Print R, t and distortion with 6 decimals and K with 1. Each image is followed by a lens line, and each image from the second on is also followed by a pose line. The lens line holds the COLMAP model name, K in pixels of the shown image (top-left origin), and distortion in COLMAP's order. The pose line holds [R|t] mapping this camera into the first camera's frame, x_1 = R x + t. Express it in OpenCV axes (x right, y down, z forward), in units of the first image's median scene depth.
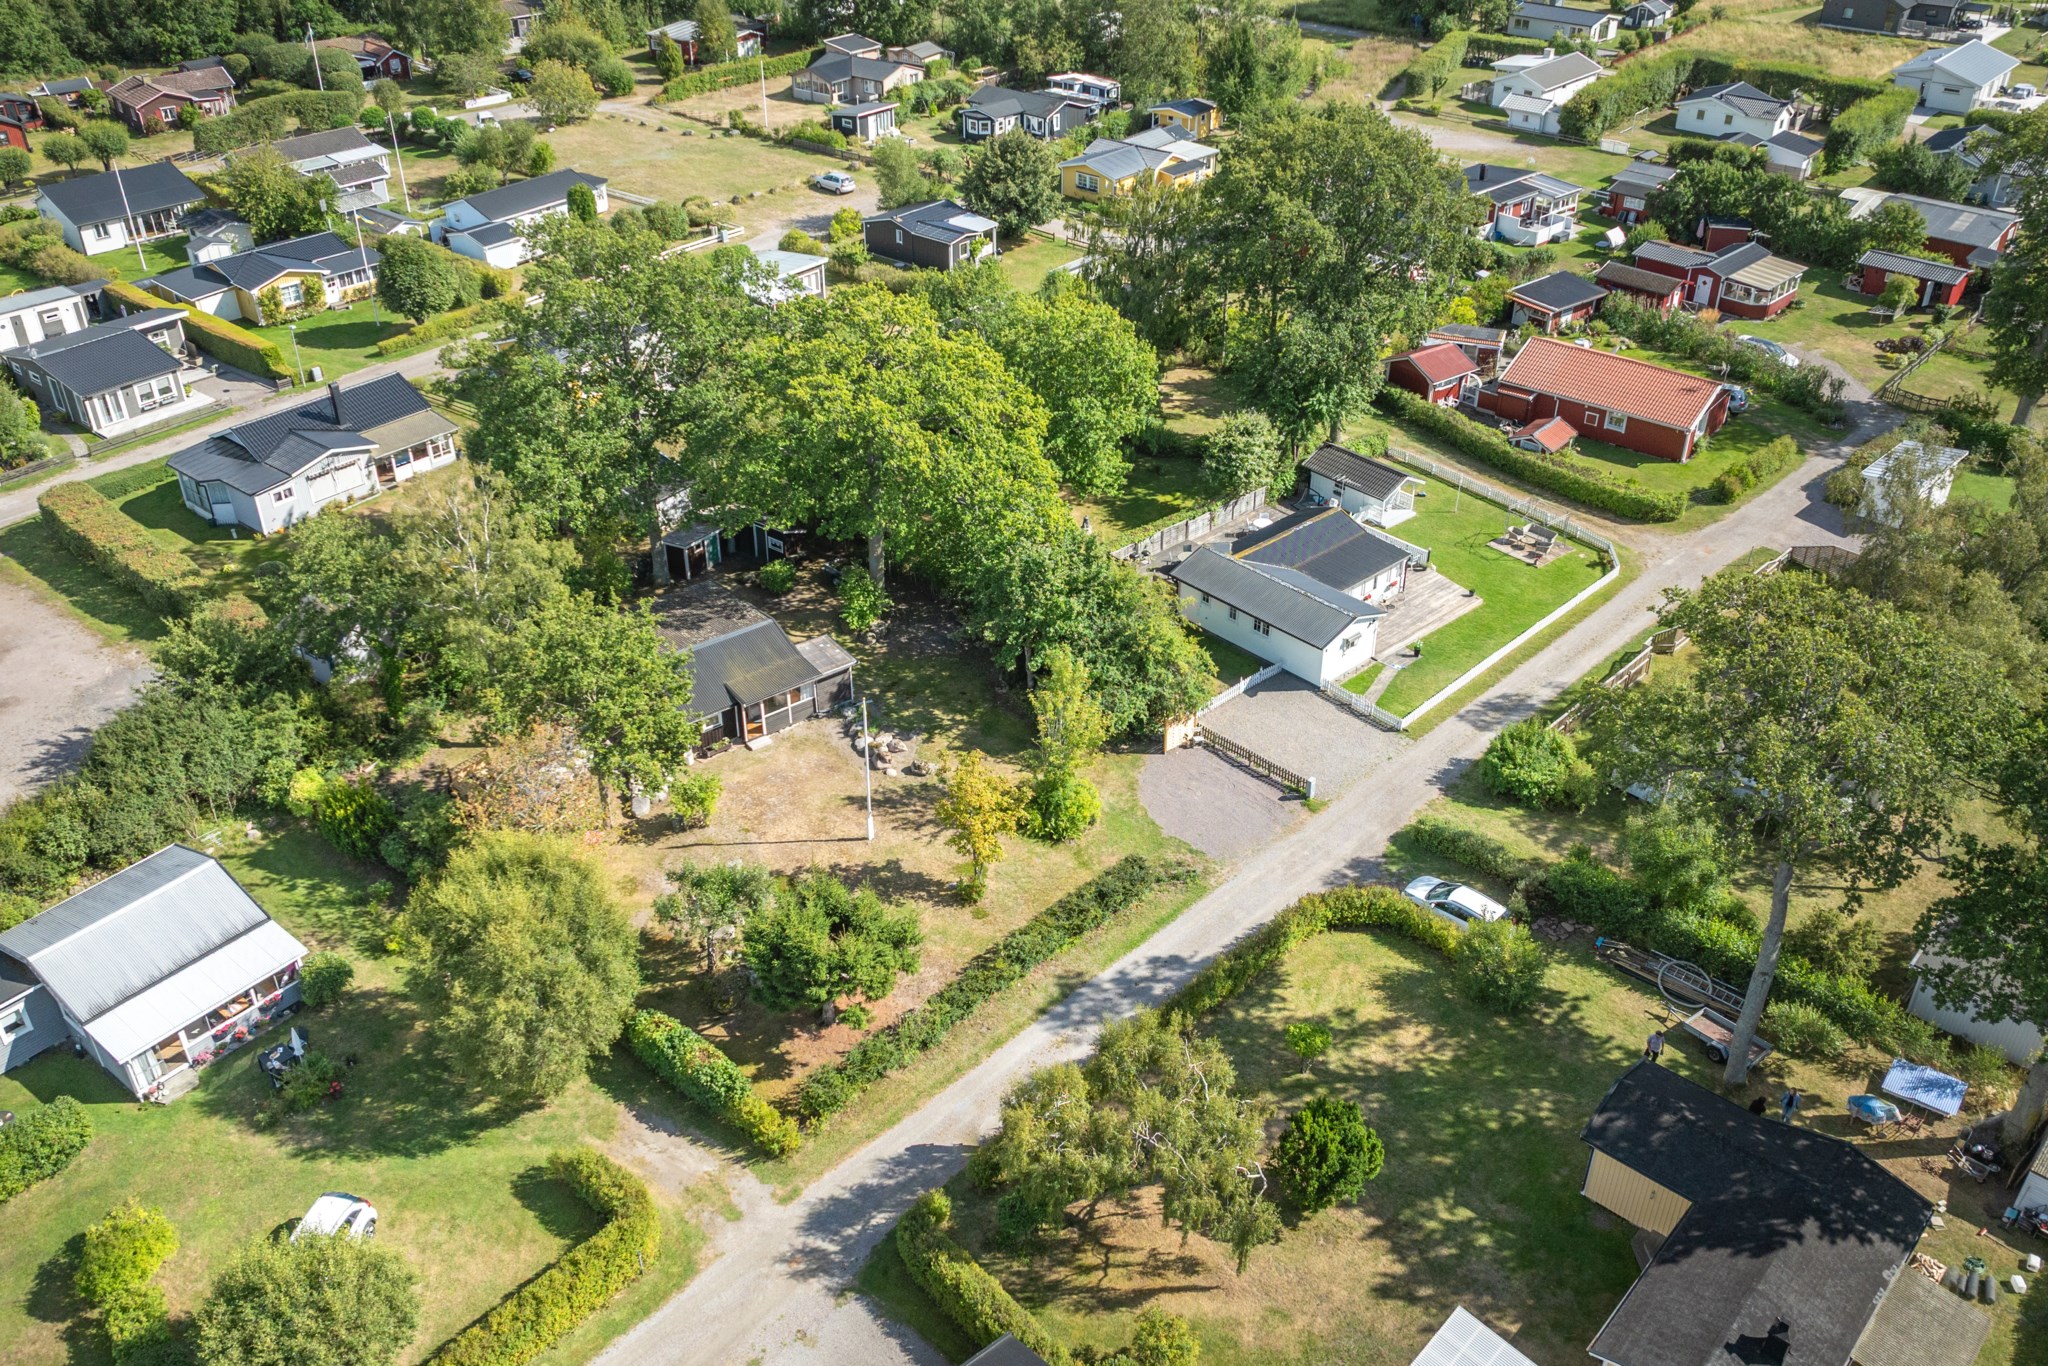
lens RADIAL K [[1698.4, 0, 1036.6], [0, 1698.4, 681.9], [0, 0, 1]] dist [-0.000129, -0.039393]
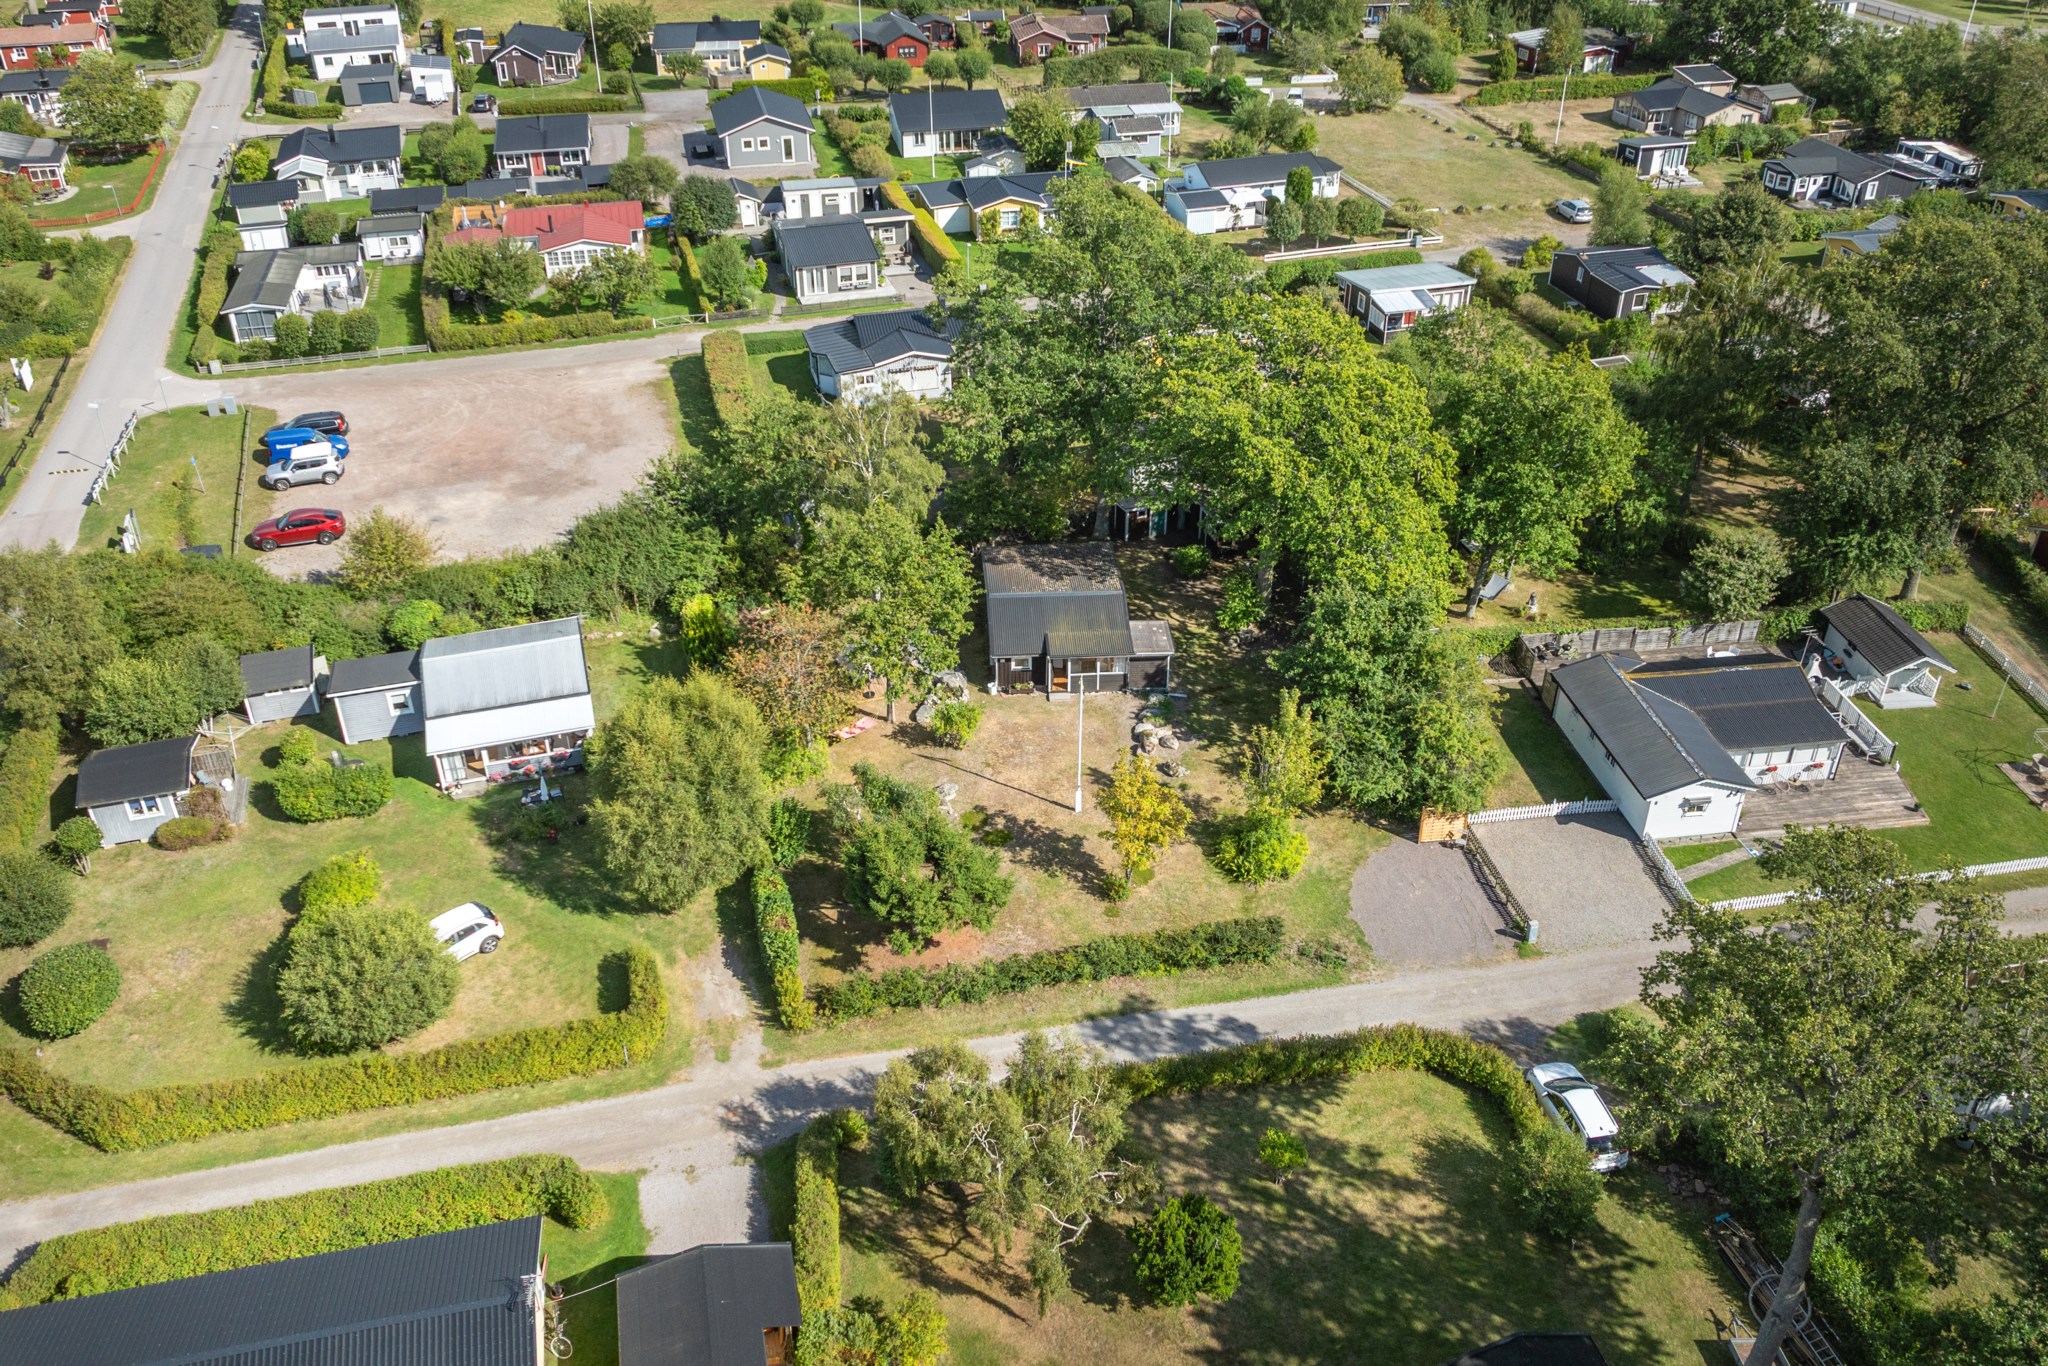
lens RADIAL K [[1698.4, 0, 1026.1], [0, 1698.4, 678.5], [0, 0, 1]] dist [-0.000129, -0.039393]
pose [[0.817080, 0.305999, -0.488616, 0.328258], [-0.304192, 0.948767, 0.085491, -0.058226], [0.489743, 0.078781, 0.868300, 0.071877]]
